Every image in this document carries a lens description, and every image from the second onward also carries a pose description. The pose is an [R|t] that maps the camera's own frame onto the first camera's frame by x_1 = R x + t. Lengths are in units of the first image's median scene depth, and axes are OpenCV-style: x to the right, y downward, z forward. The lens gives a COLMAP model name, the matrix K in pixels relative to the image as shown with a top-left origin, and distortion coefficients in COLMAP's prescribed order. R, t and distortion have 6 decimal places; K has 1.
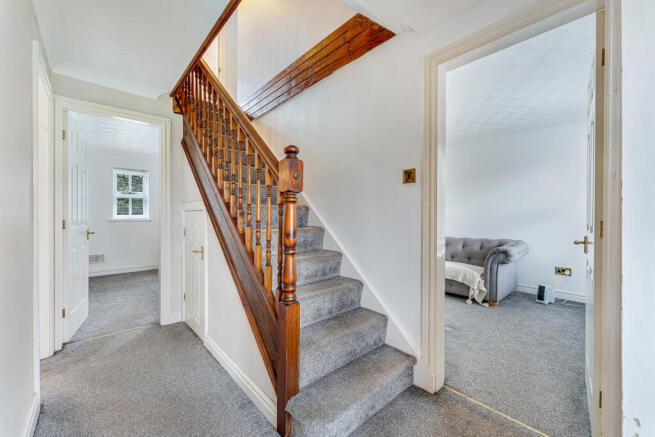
lens RADIAL K [[269.5, 0, 327.7], [0, 269.5, 216.1], [0, 0, 1]] dist [0.001312, 0.000171]
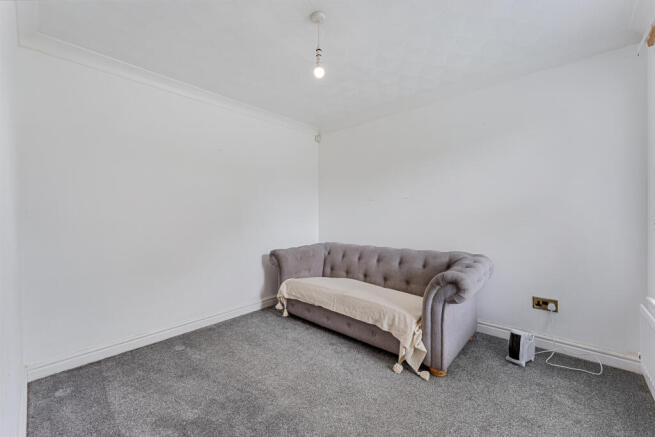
lens RADIAL K [[269.5, 0, 326.2], [0, 269.5, 214.3], [0, 0, 1]] dist [0.001312, 0.000171]
pose [[0.994749, -0.008842, 0.101963, 0.317621], [0.009996, 0.999892, -0.010814, -0.002920], [-0.101856, 0.011777, 0.994729, 0.443801]]
